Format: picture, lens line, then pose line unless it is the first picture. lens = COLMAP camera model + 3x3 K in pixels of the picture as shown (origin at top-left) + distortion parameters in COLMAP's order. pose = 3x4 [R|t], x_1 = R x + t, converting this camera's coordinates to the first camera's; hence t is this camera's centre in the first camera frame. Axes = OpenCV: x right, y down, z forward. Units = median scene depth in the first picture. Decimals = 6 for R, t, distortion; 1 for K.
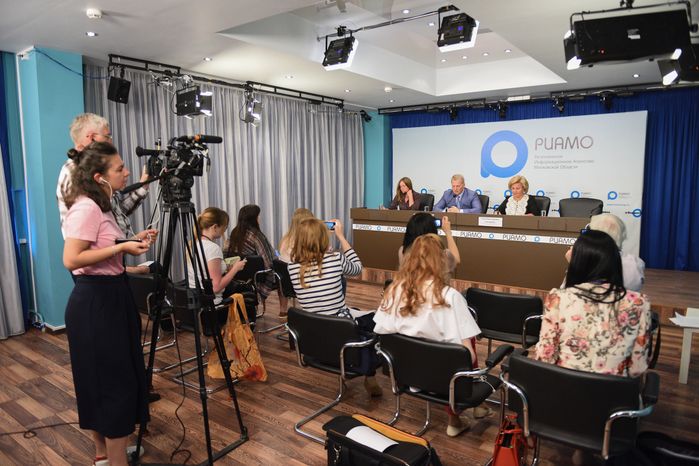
lens RADIAL K [[468.9, 0, 349.5], [0, 468.9, 233.0], [0, 0, 1]] dist [-0.053655, -0.002971]
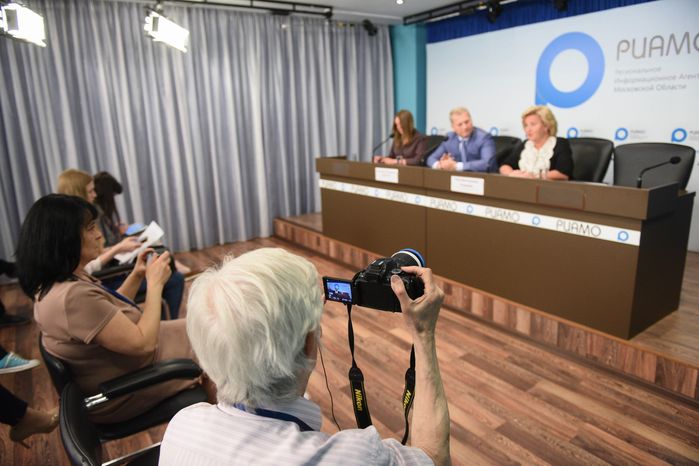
lens RADIAL K [[468.9, 0, 349.5], [0, 468.9, 233.0], [0, 0, 1]] dist [-0.053655, -0.002971]
pose [[0.944707, 0.051036, -0.323920, 0.289762], [-0.009226, 0.991560, 0.129319, -0.031669], [0.327786, -0.119180, 0.937205, 0.318779]]
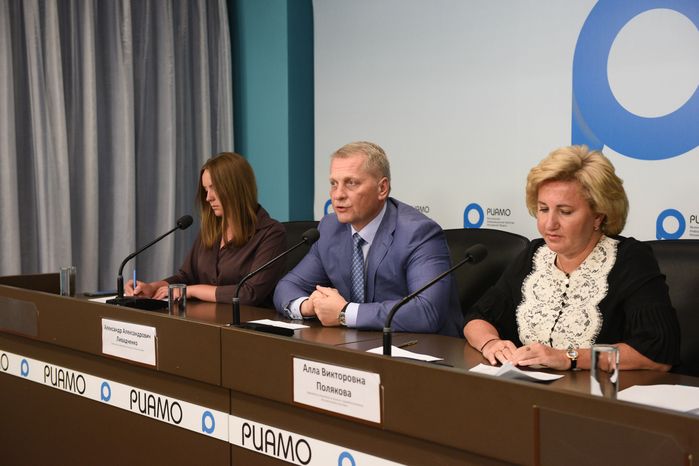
lens RADIAL K [[1049.7, 0, 349.5], [0, 1049.7, 233.0], [0, 0, 1]] dist [-0.010485, -0.015985]
pose [[0.979690, 0.017276, -0.199775, 0.314990], [-0.030321, 0.997589, -0.062426, -0.048002], [0.198214, 0.067216, 0.977851, 0.490752]]
